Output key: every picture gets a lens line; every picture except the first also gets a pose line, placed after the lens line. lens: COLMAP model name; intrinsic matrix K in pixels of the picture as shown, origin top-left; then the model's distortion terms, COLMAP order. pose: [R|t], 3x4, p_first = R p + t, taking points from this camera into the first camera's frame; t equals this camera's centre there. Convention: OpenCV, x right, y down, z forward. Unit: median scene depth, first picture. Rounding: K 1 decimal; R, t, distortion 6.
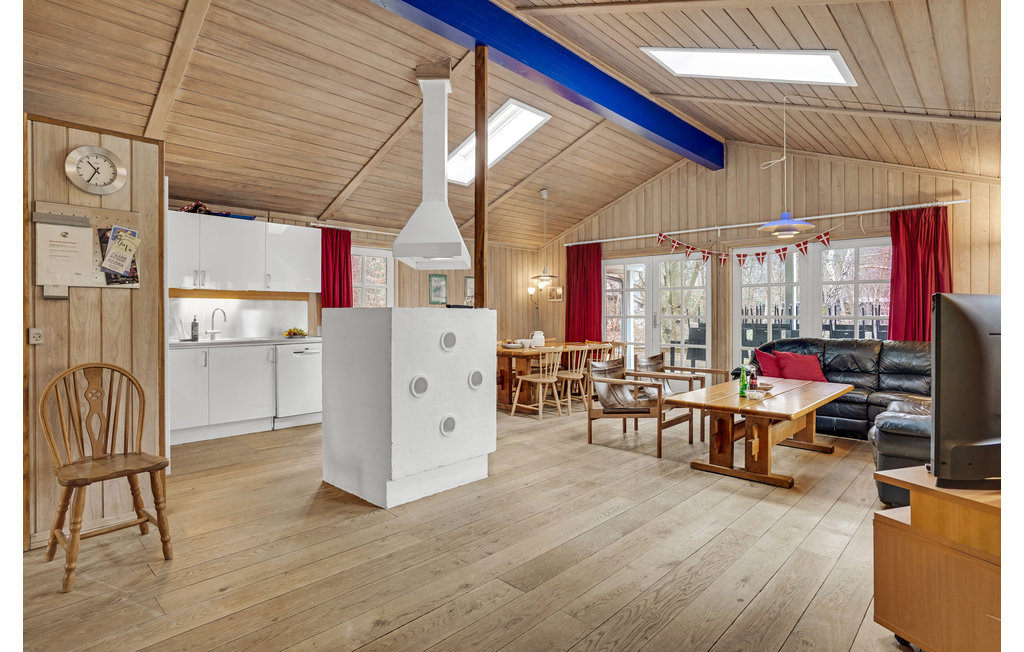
lens RADIAL K [[509.2, 0, 514.0], [0, 509.2, 315.0], [0, 0, 1]] dist [-0.000617, 0.001452]
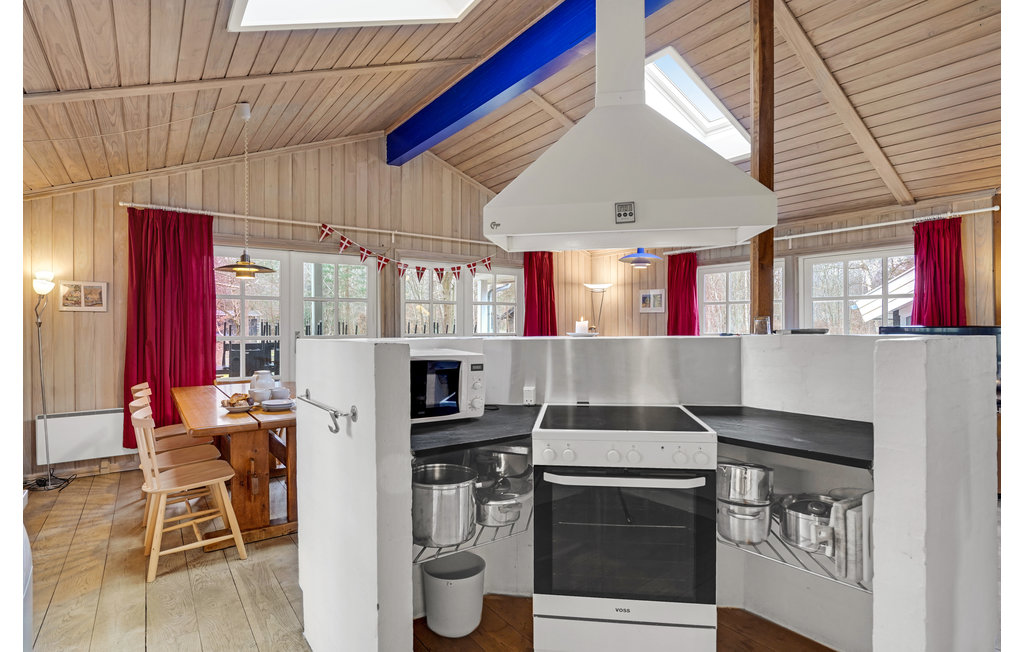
lens RADIAL K [[498.4, 0, 508.5], [0, 498.4, 318.8], [0, 0, 1]] dist [-0.026754, 0.001338]
pose [[0.191596, 0.005577, 0.981458, -0.437614], [0.007243, 0.999949, -0.007096, -0.020824], [-0.981447, 0.008468, 0.191546, 0.739856]]
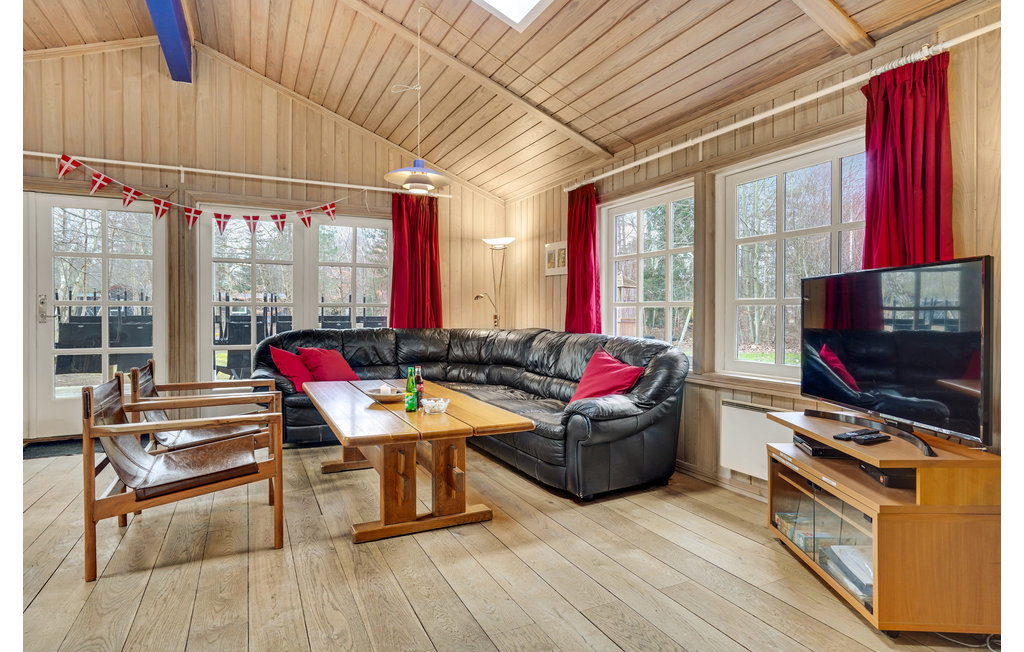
lens RADIAL K [[553.8, 0, 502.3], [0, 553.8, 308.0], [0, 0, 1]] dist [0.015414, 0.001400]
pose [[0.370943, 0.006895, 0.928630, -0.131003], [0.002854, 0.999959, -0.008565, 0.019066], [-0.928651, 0.005828, 0.370909, 0.393777]]
